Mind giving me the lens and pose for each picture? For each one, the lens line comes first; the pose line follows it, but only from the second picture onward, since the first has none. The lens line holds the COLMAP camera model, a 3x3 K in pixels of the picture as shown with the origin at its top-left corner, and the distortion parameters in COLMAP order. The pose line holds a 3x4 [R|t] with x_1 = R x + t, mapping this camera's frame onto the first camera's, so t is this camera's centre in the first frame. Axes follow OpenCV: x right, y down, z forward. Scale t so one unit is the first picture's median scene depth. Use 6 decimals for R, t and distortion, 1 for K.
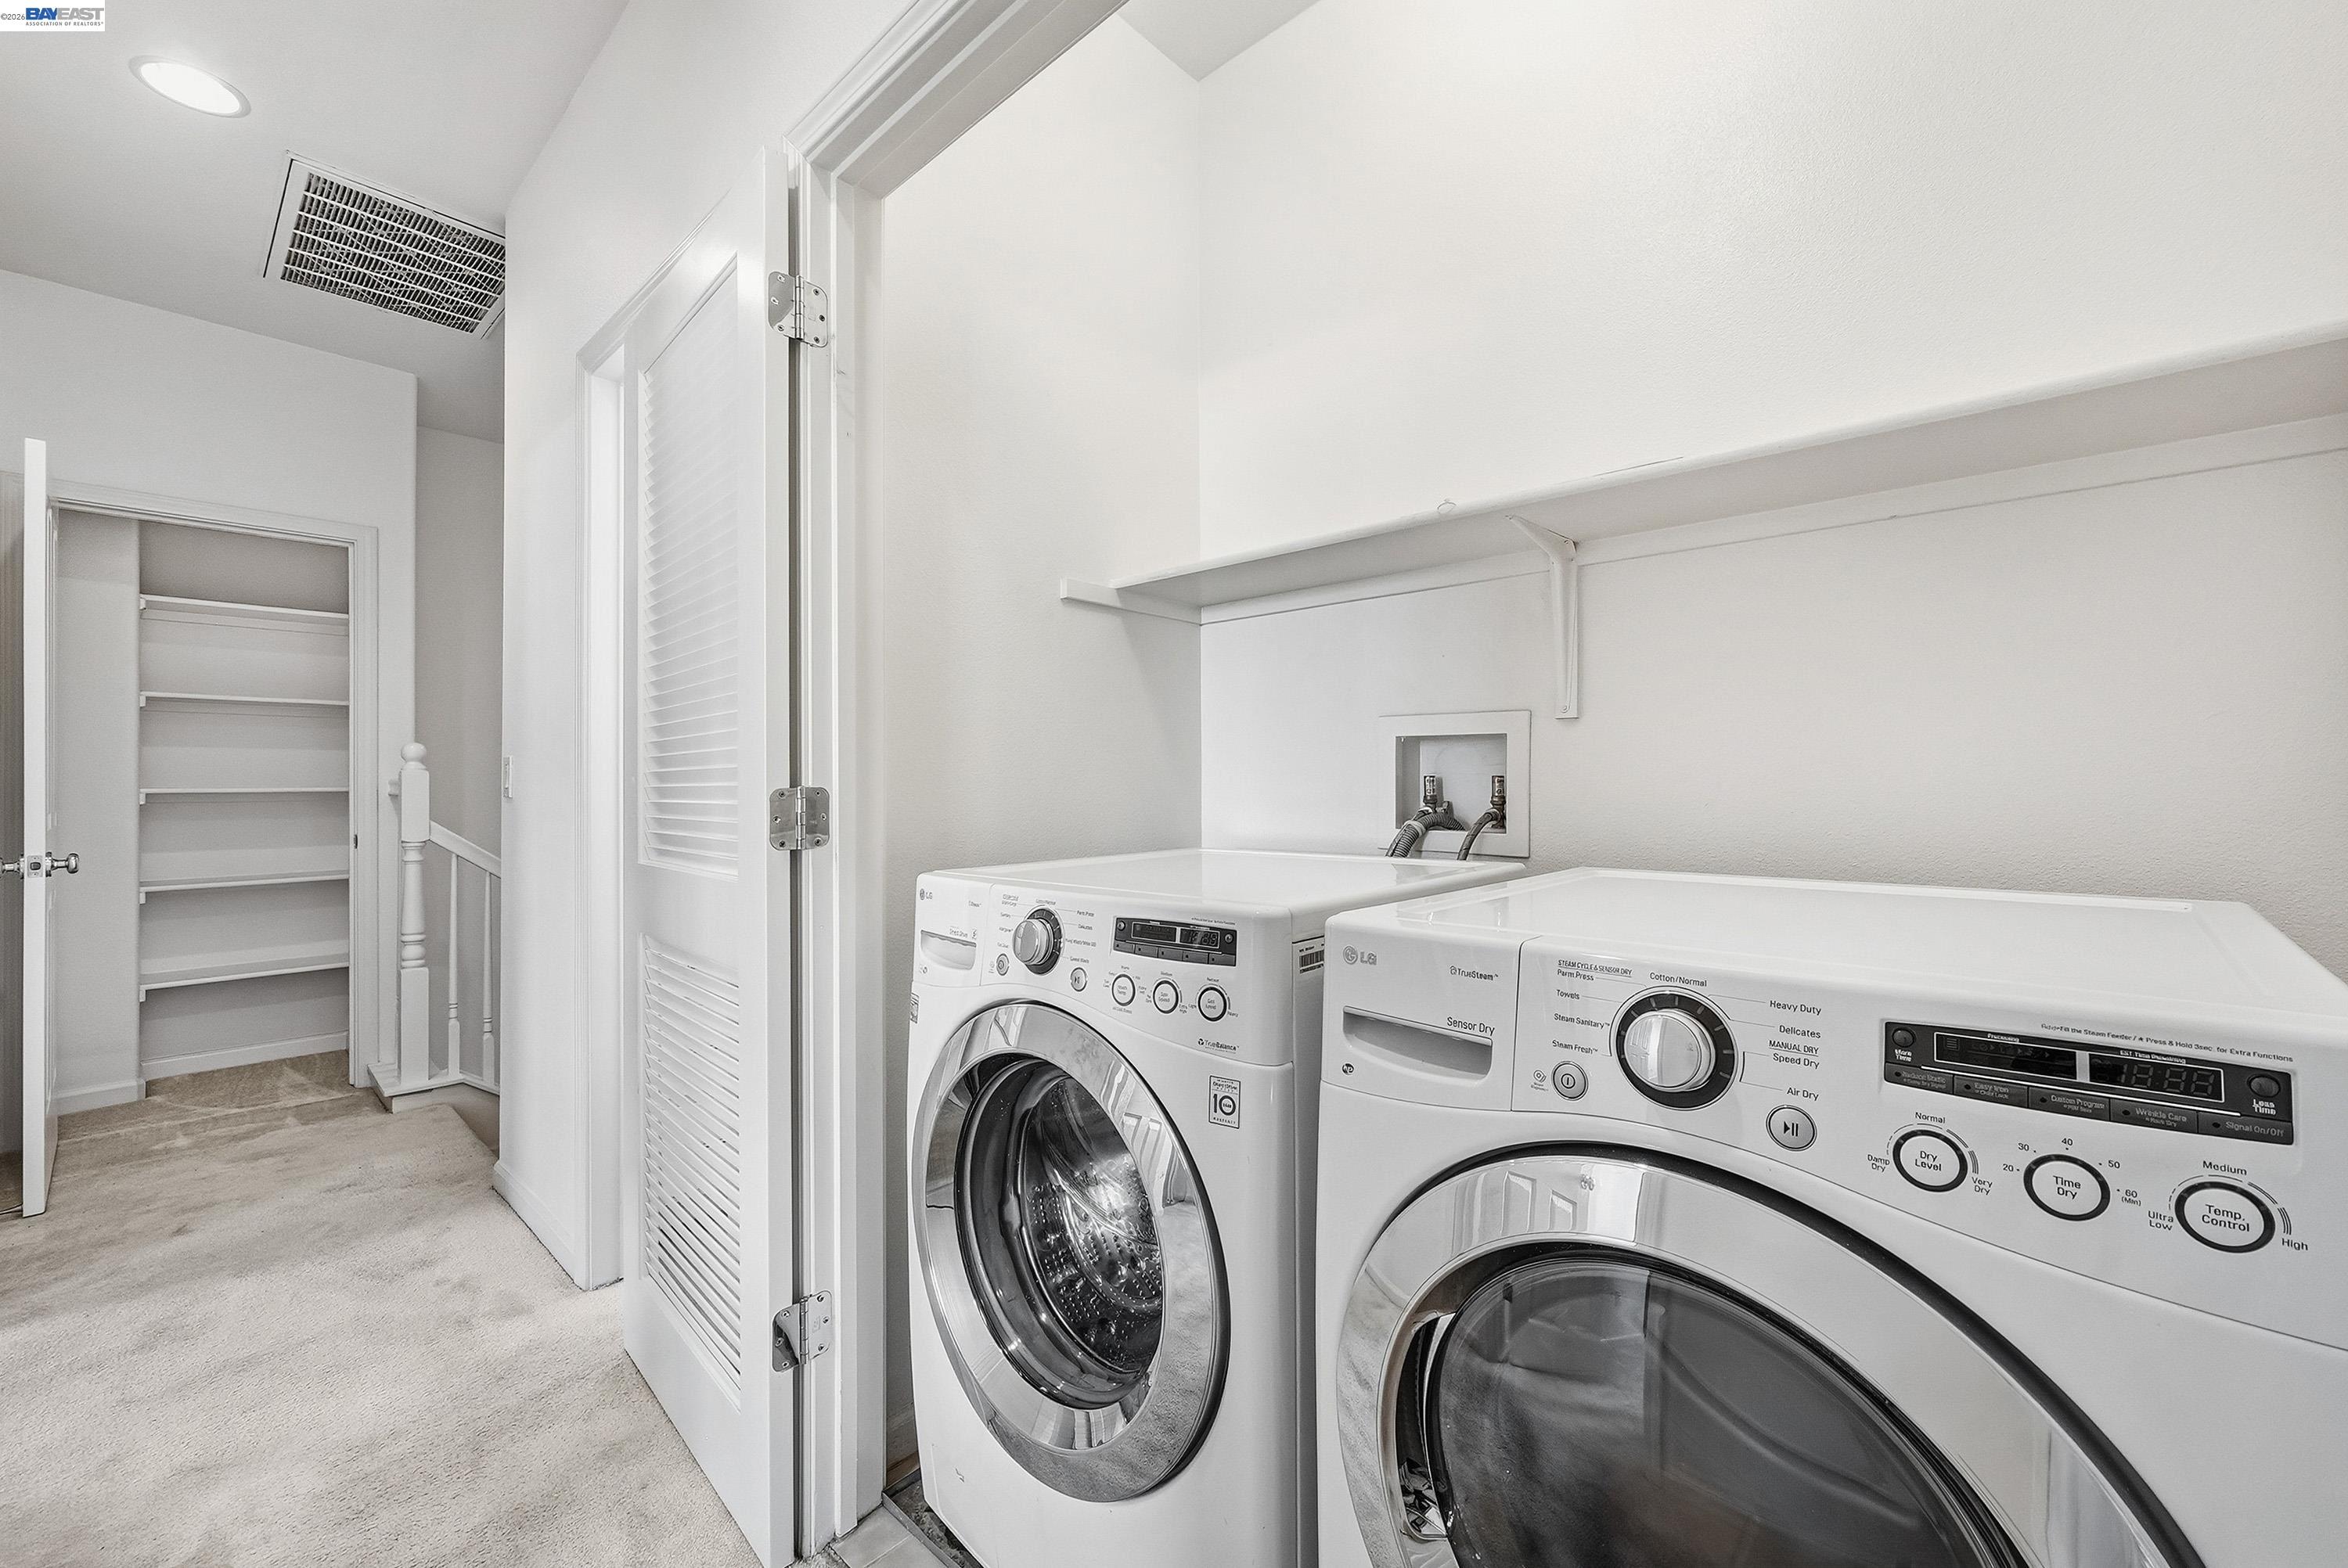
lens RADIAL K [[928.8, 0, 1170.8], [0, 928.8, 781.1], [0, 0, 1]] dist [0.000258, 0.000296]
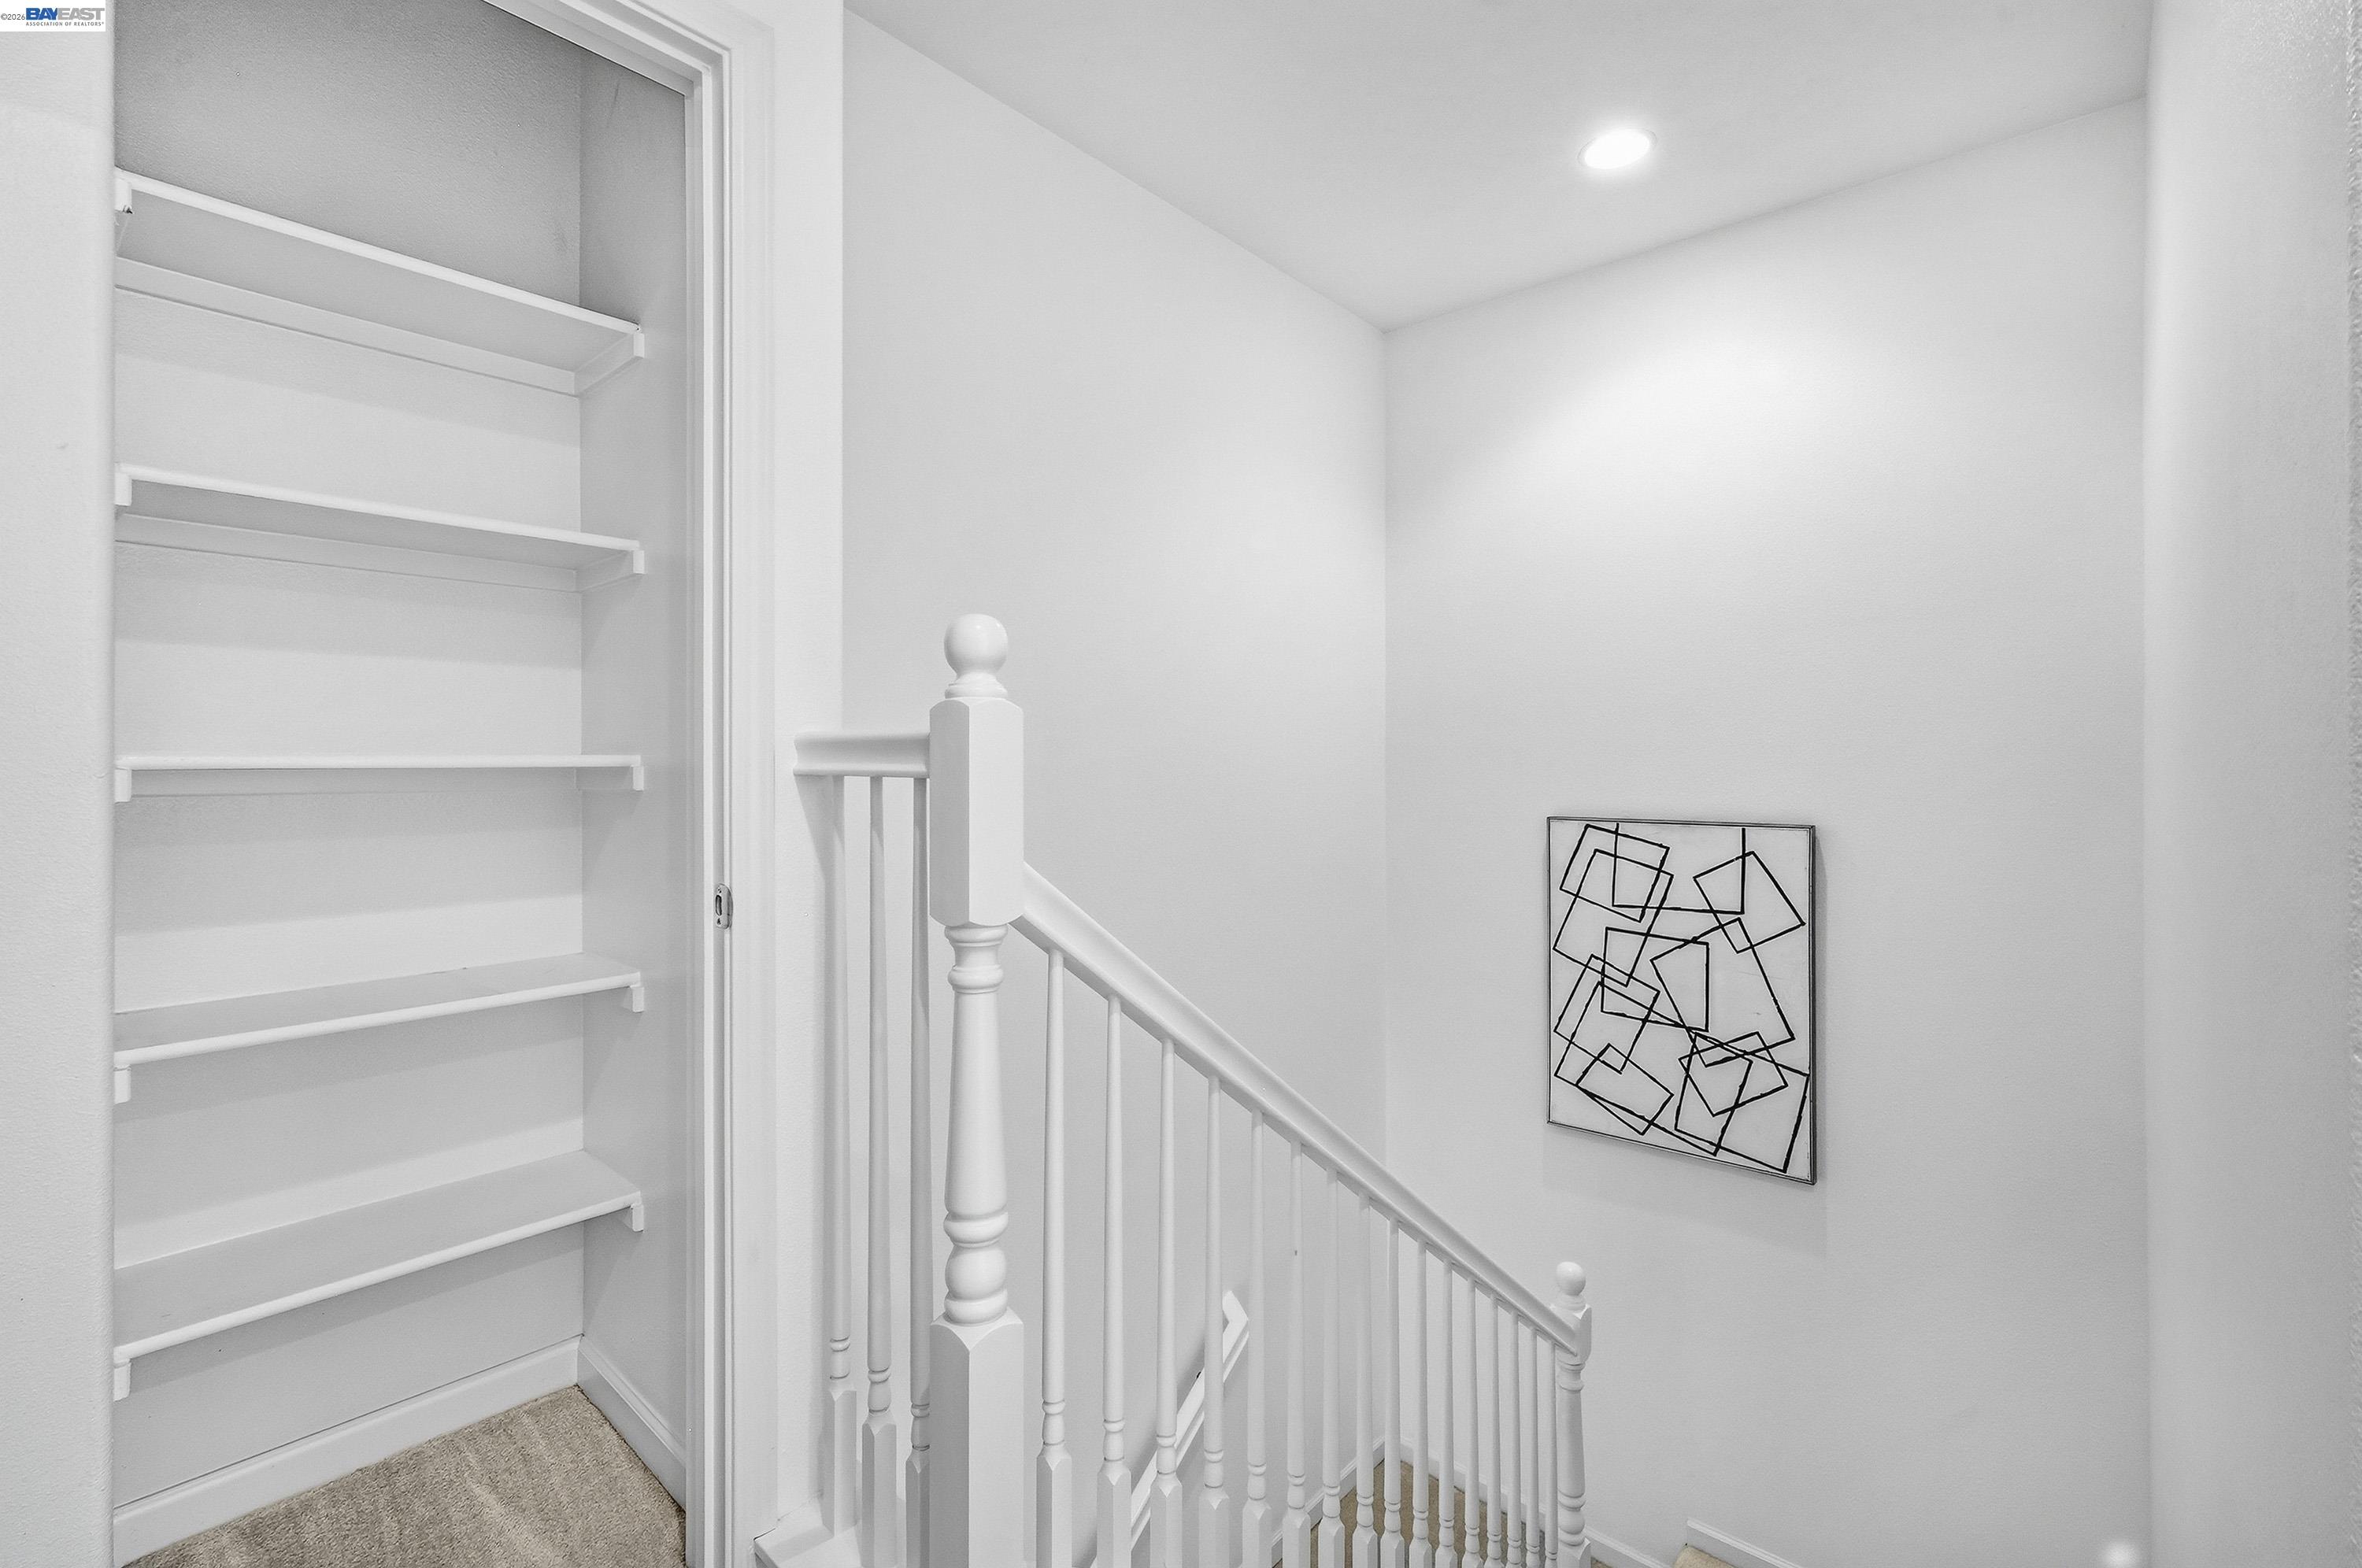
lens RADIAL K [[946.5, 0, 1181.0], [0, 946.5, 784.0], [0, 0, 1]] dist [0.001147, 0.000012]
pose [[0.999930, 0.005103, 0.010701, -0.747097], [-0.005158, 0.999973, 0.005140, 0.015376], [-0.010674, -0.005195, 0.999930, 0.671035]]
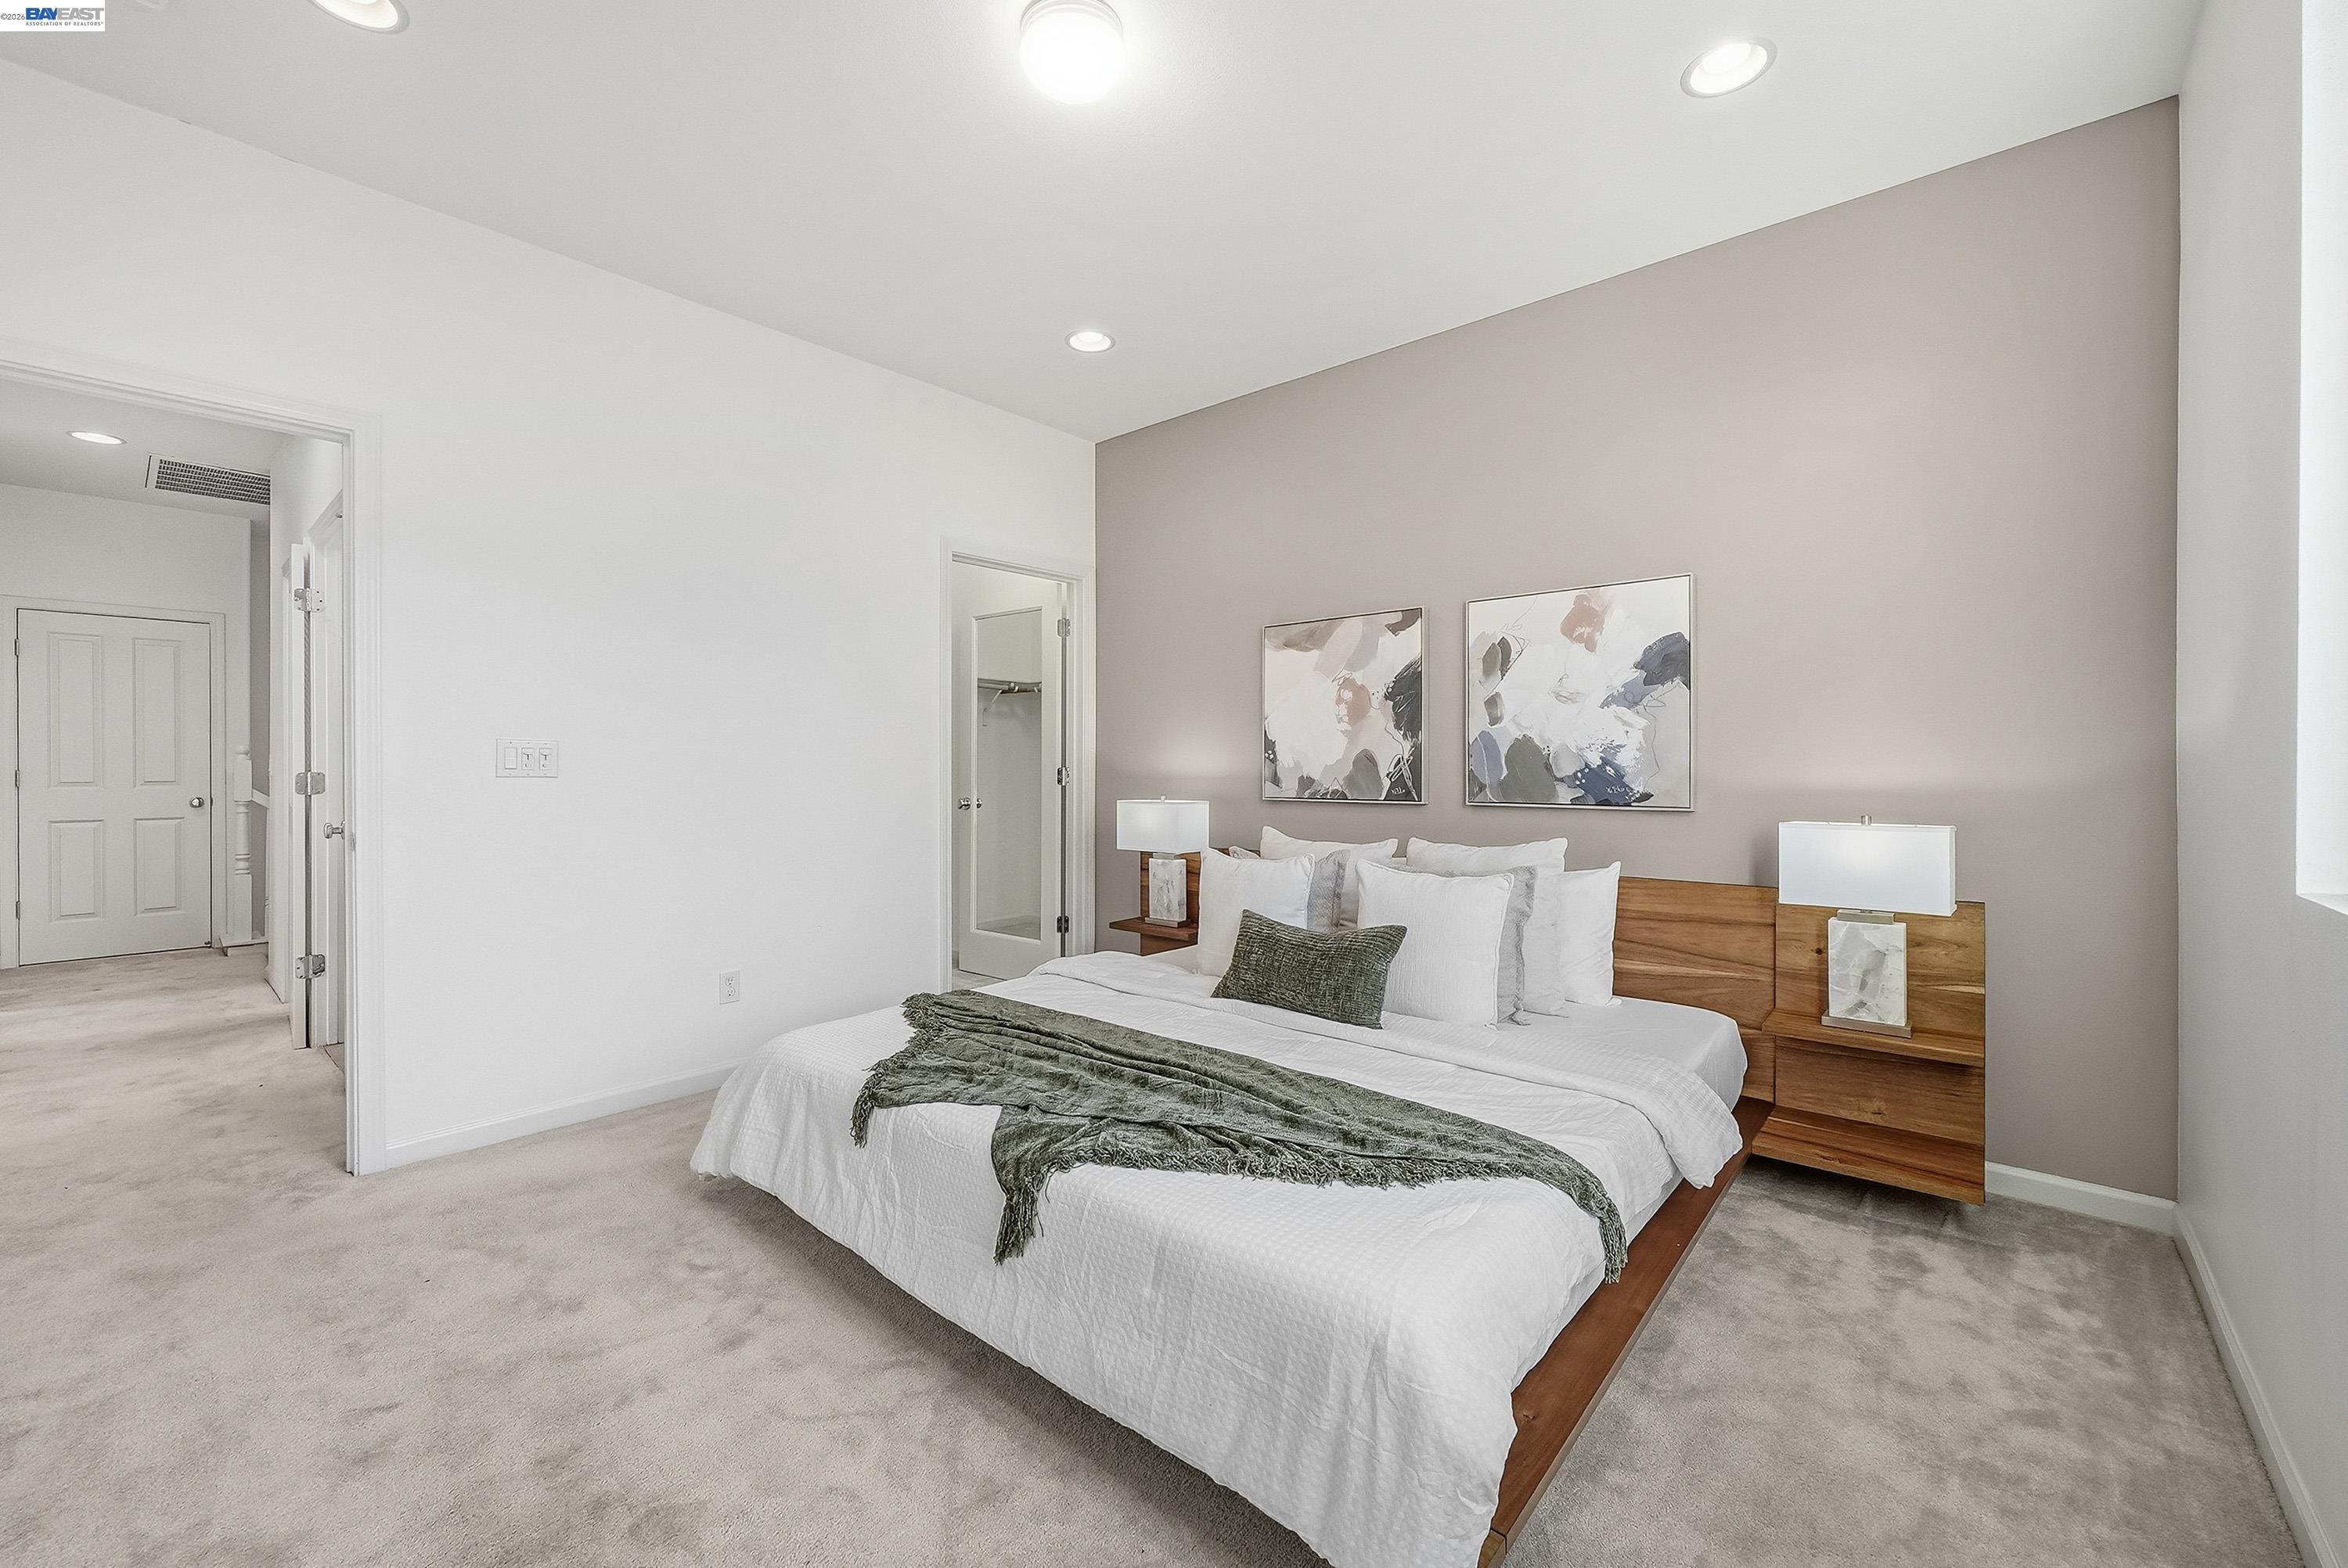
lens RADIAL K [[934.3, 0, 1185.3], [0, 934.3, 773.8], [0, 0, 1]] dist [-0.001072, 0.000092]
pose [[0.999718, 0.005026, 0.023200, 0.879735], [-0.005282, 0.999926, 0.010994, -0.013345], [-0.023143, -0.011113, 0.999670, -0.755548]]
